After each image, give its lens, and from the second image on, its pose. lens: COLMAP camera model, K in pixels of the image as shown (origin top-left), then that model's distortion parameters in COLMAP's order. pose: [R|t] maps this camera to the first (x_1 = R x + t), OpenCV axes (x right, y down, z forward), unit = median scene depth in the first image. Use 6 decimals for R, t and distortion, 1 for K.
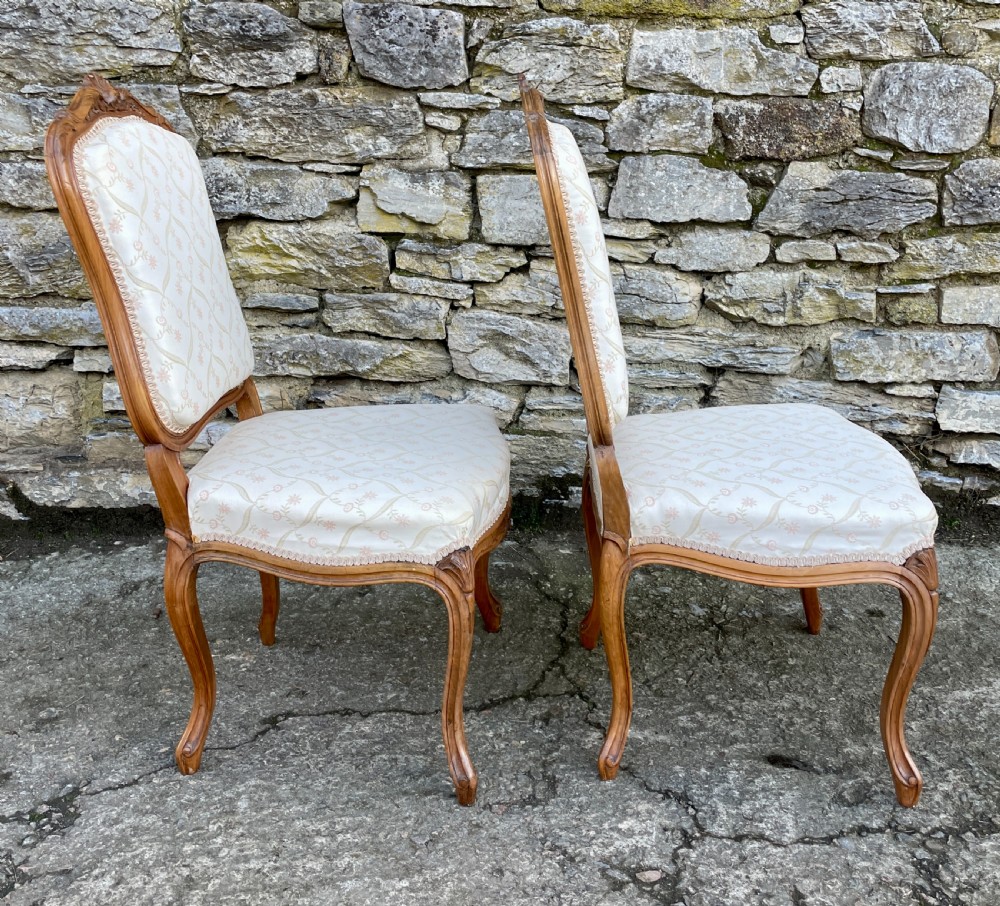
lens RADIAL K [[1061.5, 0, 527.3], [0, 1061.5, 396.3], [0, 0, 1]] dist [0.042232, 0.000000]
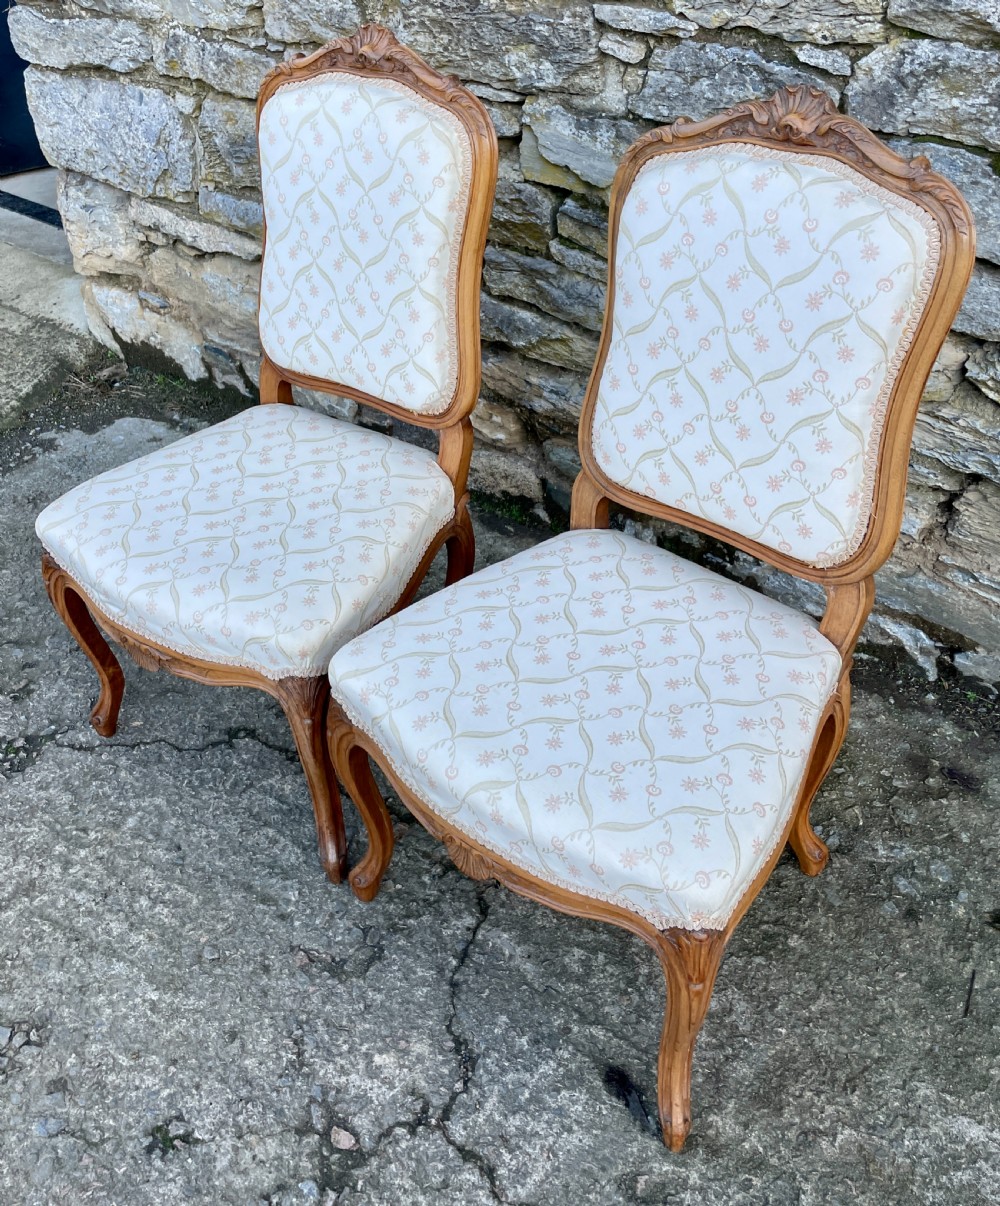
lens RADIAL K [[1125.7, 0, 472.5], [0, 1125.7, 497.6], [0, 0, 1]] dist [0.027524, 0.000000]
pose [[0.793895, 0.321289, -0.516241, 0.325092], [-0.125014, 0.917110, 0.378524, -0.256957], [0.595065, -0.235971, 0.768255, 0.296707]]
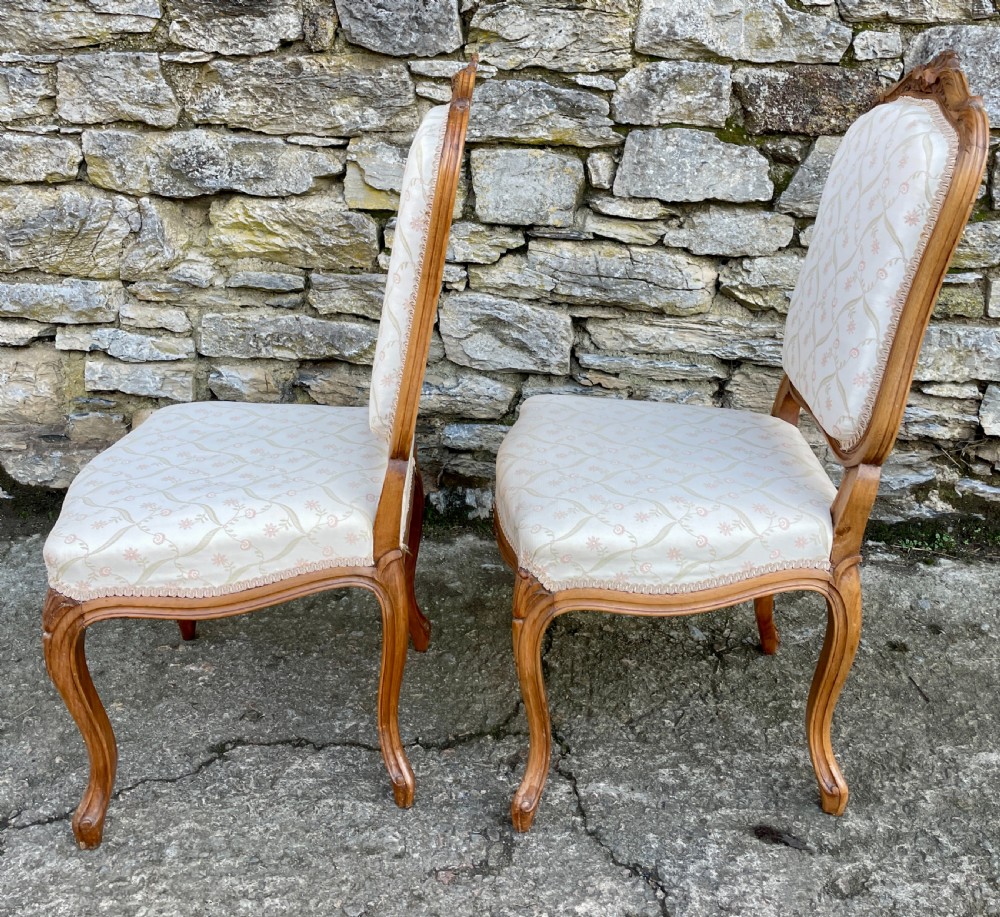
lens RADIAL K [[1061.5, 0, 494.2], [0, 1061.5, 353.4], [0, 0, 1]] dist [0.042232, 0.000000]
pose [[0.996060, 0.022752, -0.085718, 0.056841], [-0.020713, 0.999483, 0.024606, -0.054486], [0.086233, -0.022734, 0.996016, 0.077171]]
